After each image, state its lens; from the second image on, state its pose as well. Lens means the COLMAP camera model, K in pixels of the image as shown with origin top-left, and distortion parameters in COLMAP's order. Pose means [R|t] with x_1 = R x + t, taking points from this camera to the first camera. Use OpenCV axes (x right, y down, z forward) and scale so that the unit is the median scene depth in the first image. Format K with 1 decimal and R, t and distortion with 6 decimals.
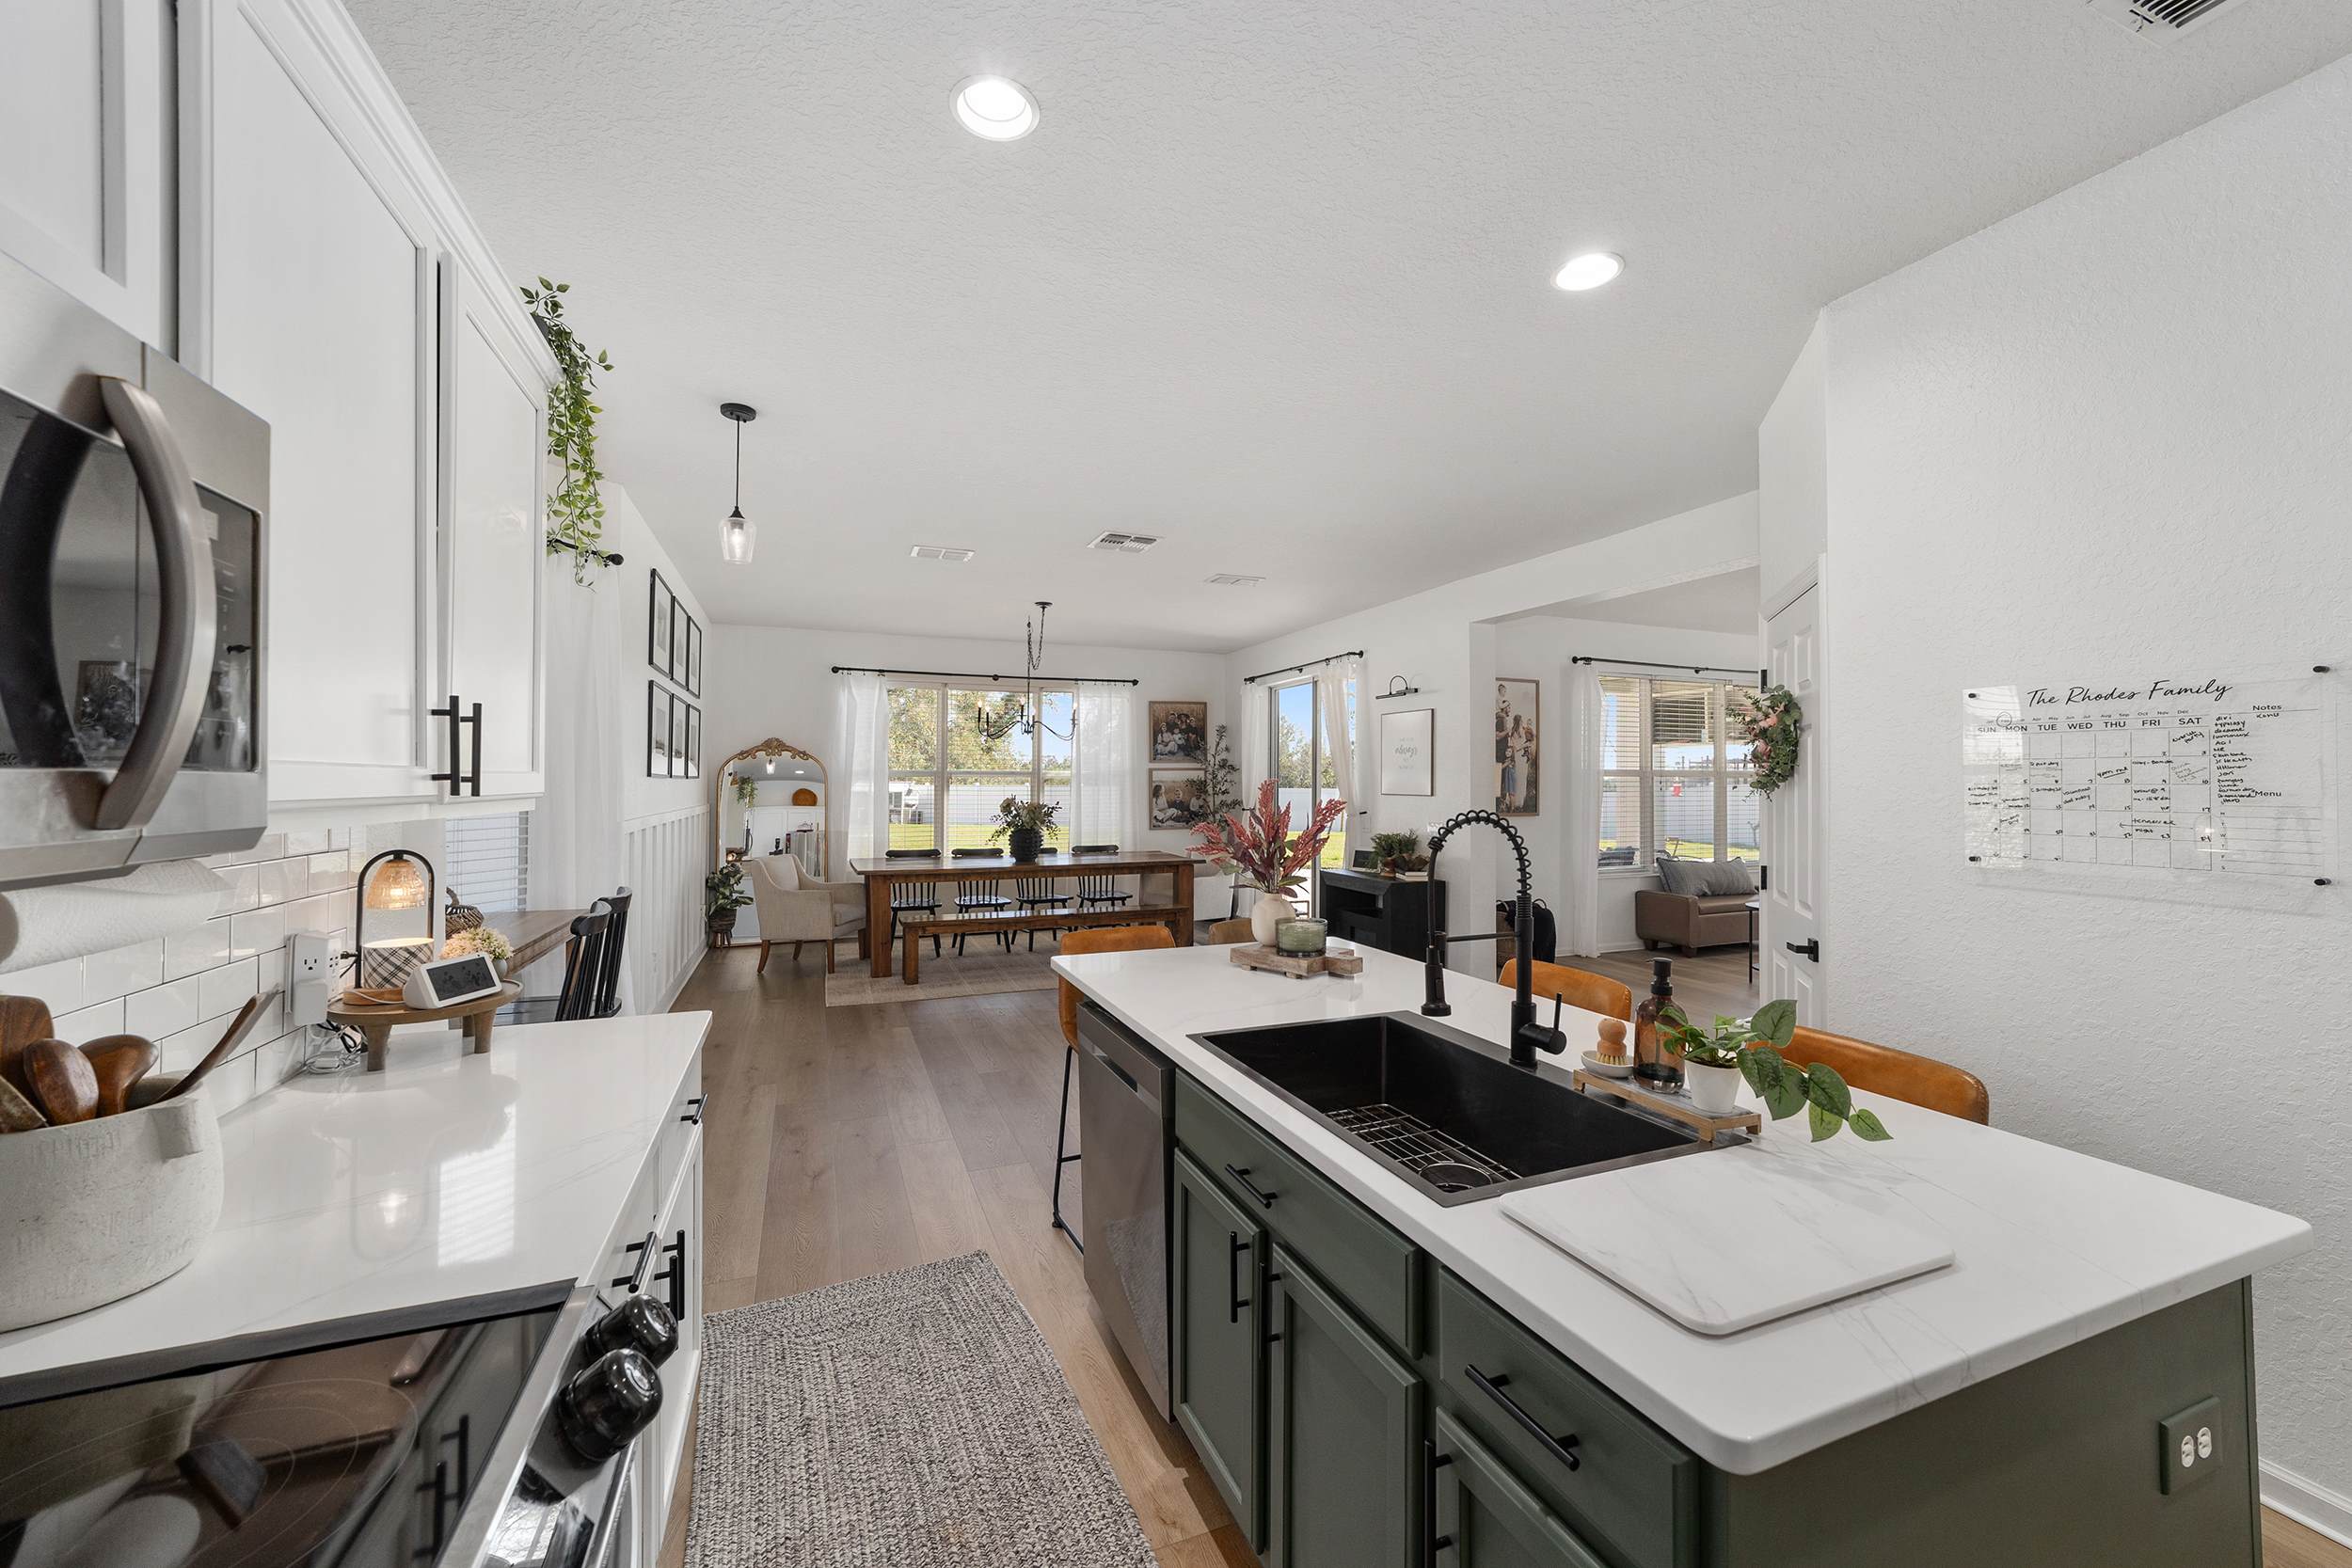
lens RADIAL K [[905.3, 0, 1176.8], [0, 905.3, 782.7], [0, 0, 1]] dist [-0.000052, -0.000006]
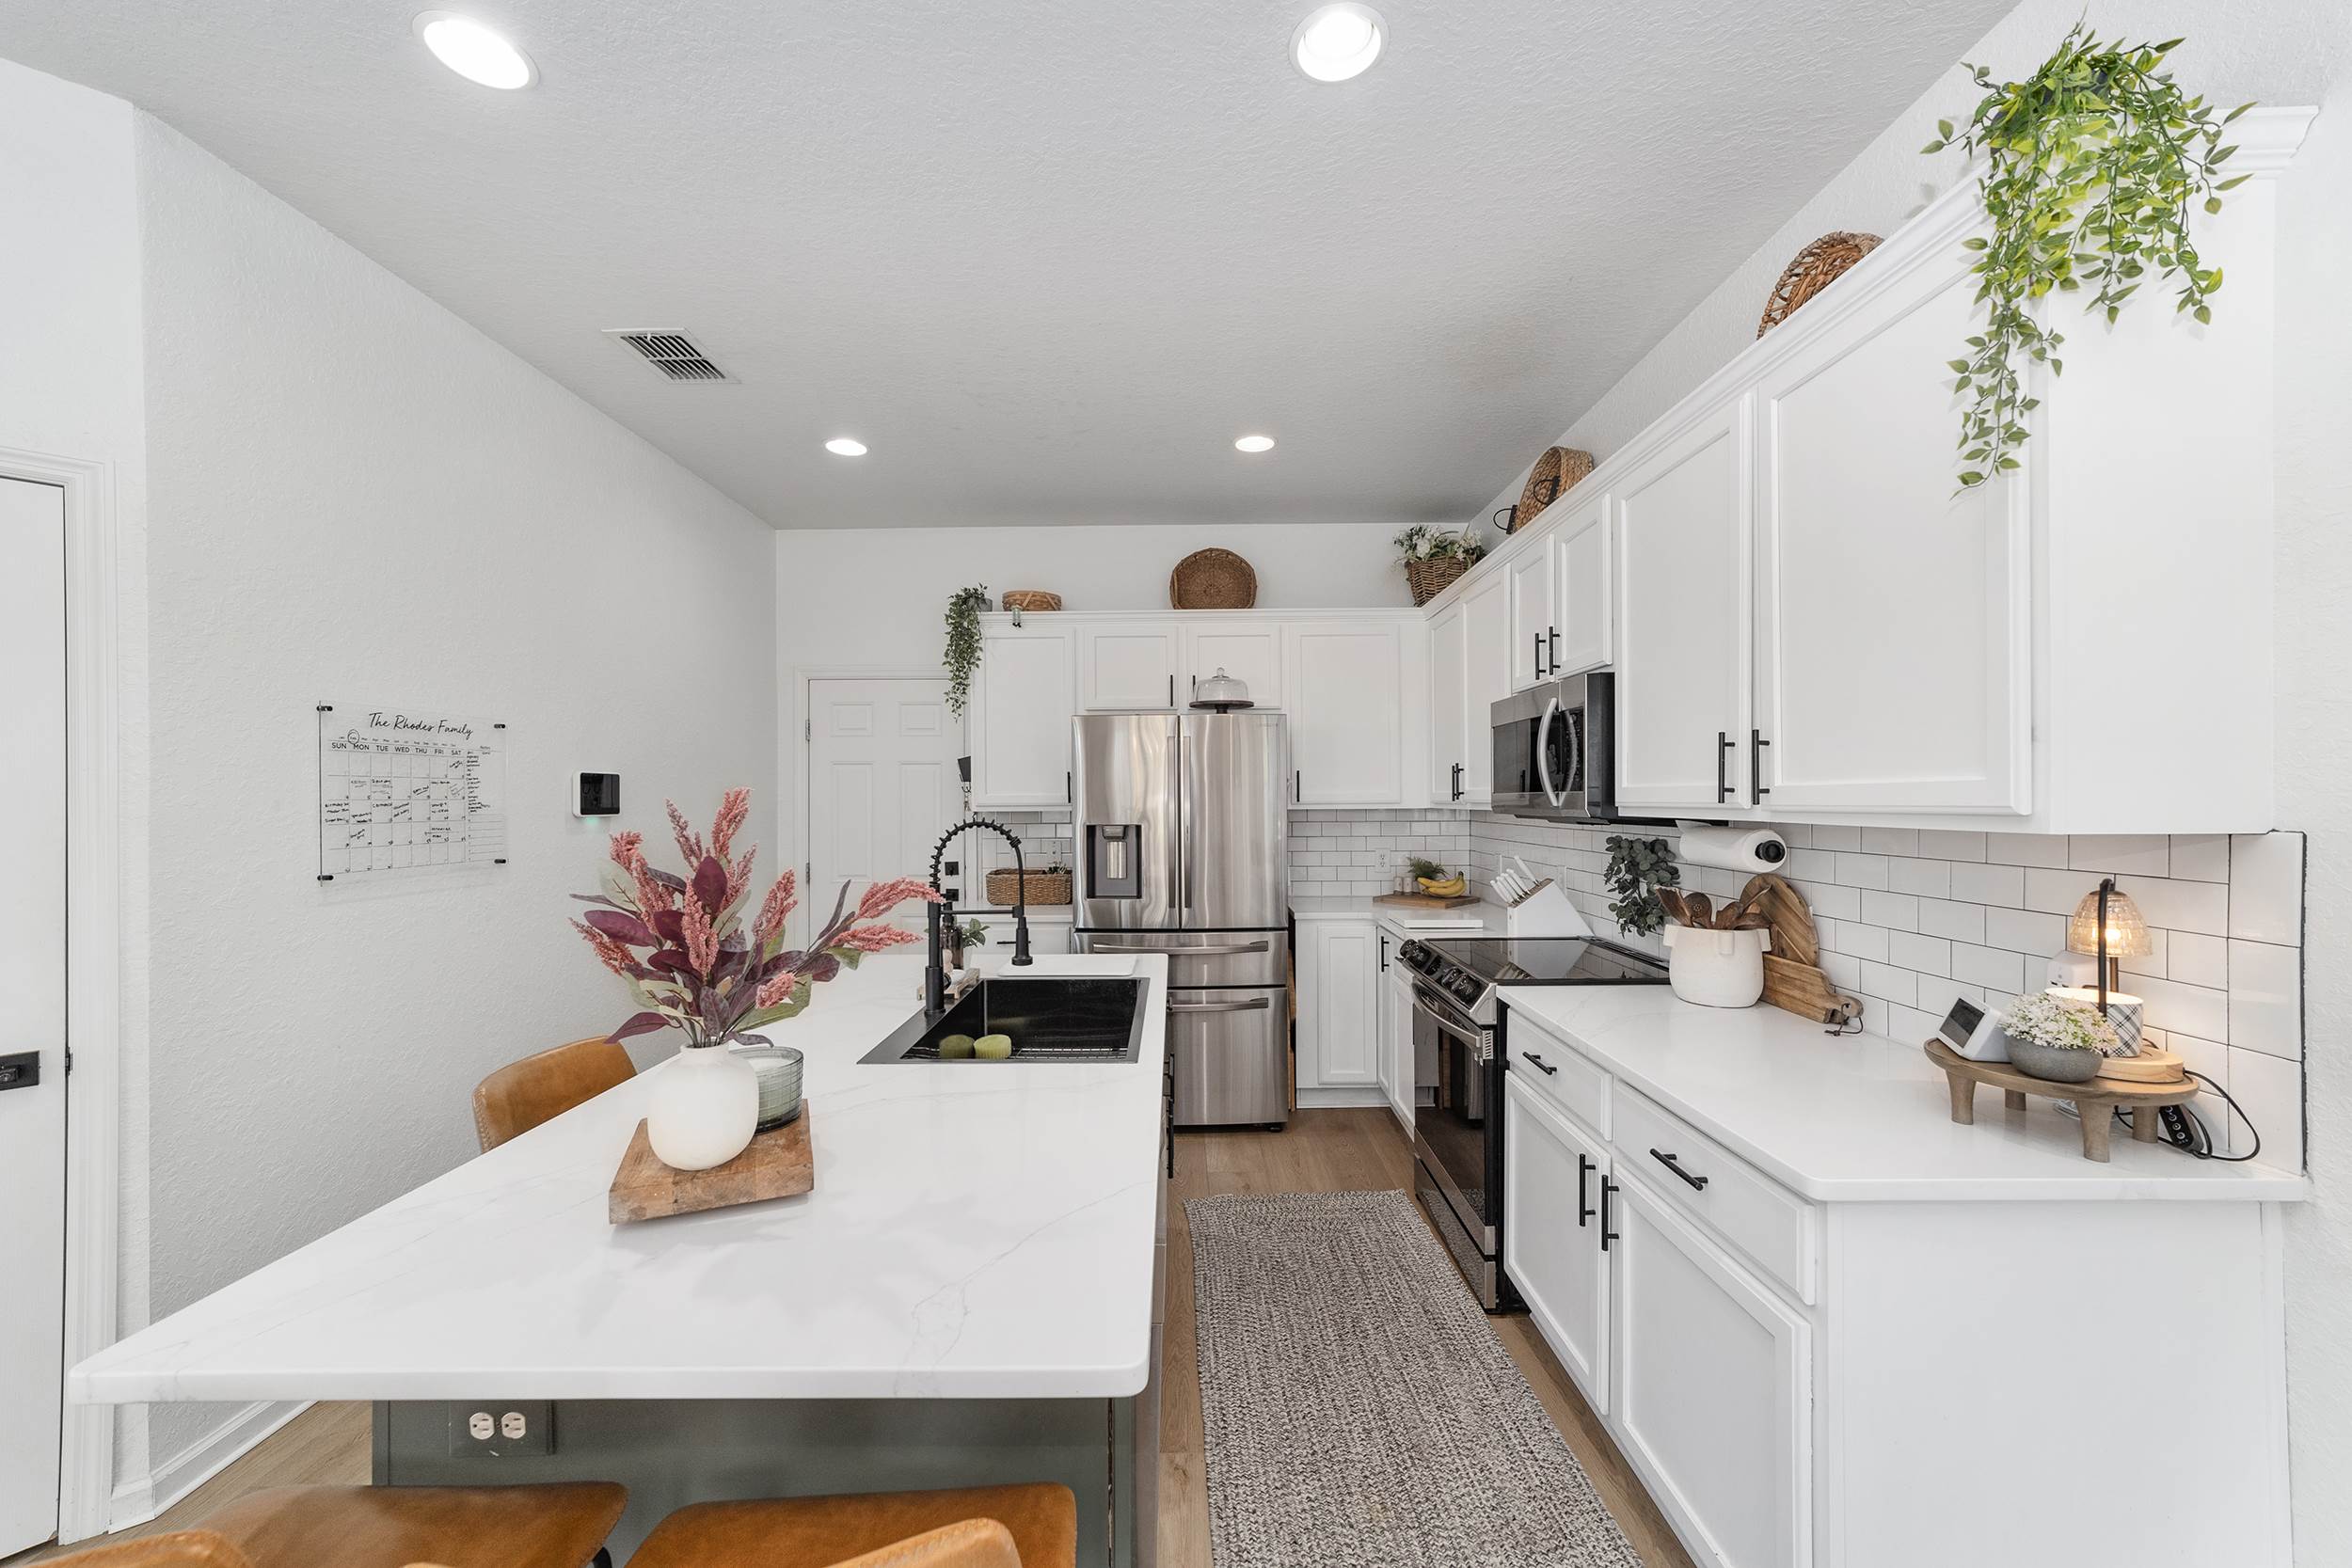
lens RADIAL K [[905.3, 0, 1178.9], [0, 905.3, 788.6], [0, 0, 1]] dist [-0.000052, -0.000006]
pose [[-0.929816, 0.000235, 0.368024, -0.356522], [-0.003083, 0.999960, -0.008426, -0.006270], [-0.368011, -0.008969, -0.929778, 1.752428]]
